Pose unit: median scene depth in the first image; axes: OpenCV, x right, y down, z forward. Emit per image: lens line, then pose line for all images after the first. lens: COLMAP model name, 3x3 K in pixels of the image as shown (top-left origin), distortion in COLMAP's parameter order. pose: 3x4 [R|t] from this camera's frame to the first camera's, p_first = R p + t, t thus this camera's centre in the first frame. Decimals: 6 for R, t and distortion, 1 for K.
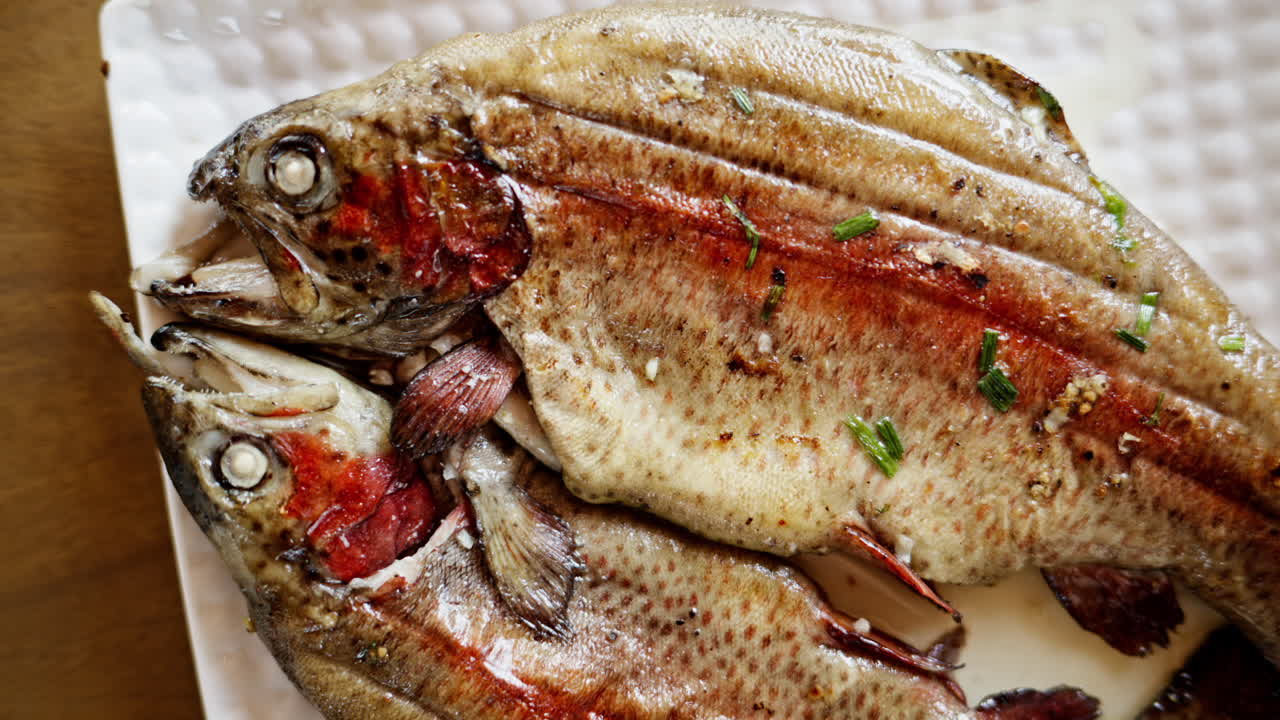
lens RADIAL K [[1399.5, 0, 640.0], [0, 1399.5, 360.0], [0, 0, 1]] dist [-0.113953, -0.032511]
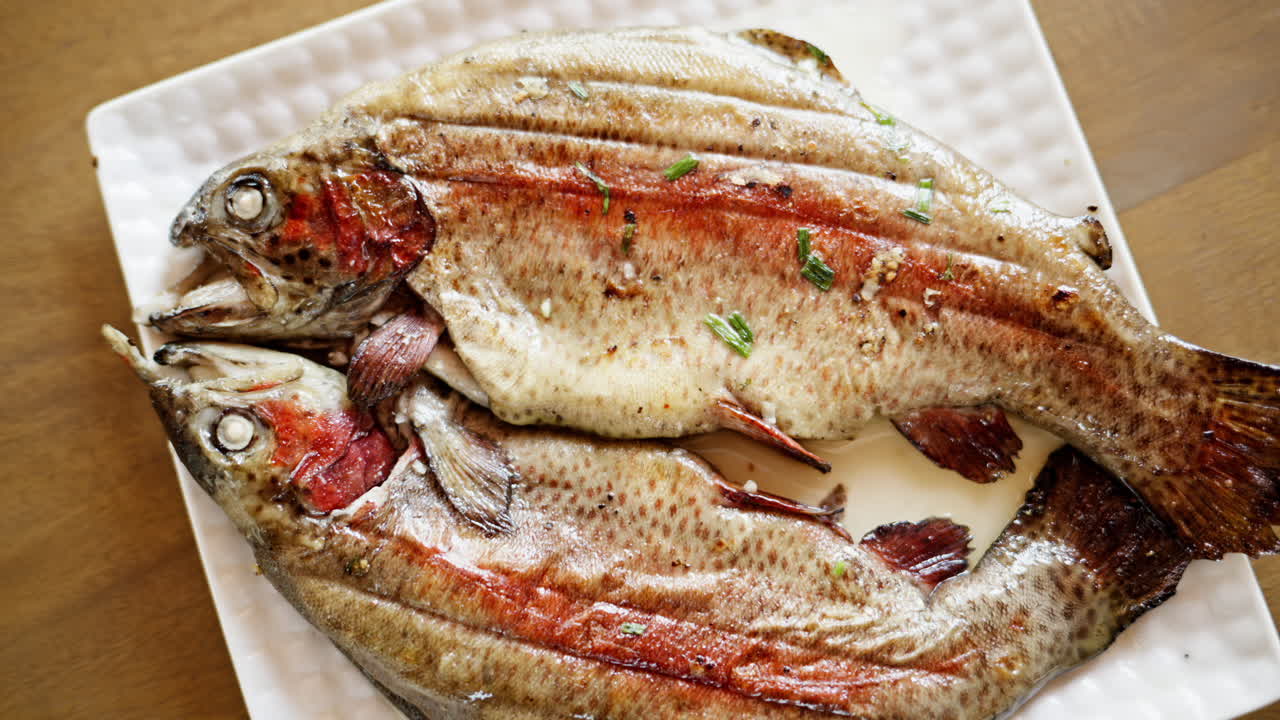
lens RADIAL K [[1399.5, 0, 640.0], [0, 1399.5, 360.0], [0, 0, 1]] dist [-0.113953, -0.032511]
pose [[0.985265, -0.170929, -0.005936, 0.093443], [0.167696, 0.972285, -0.162911, 0.275579], [0.033618, 0.159515, 0.986623, -0.236237]]
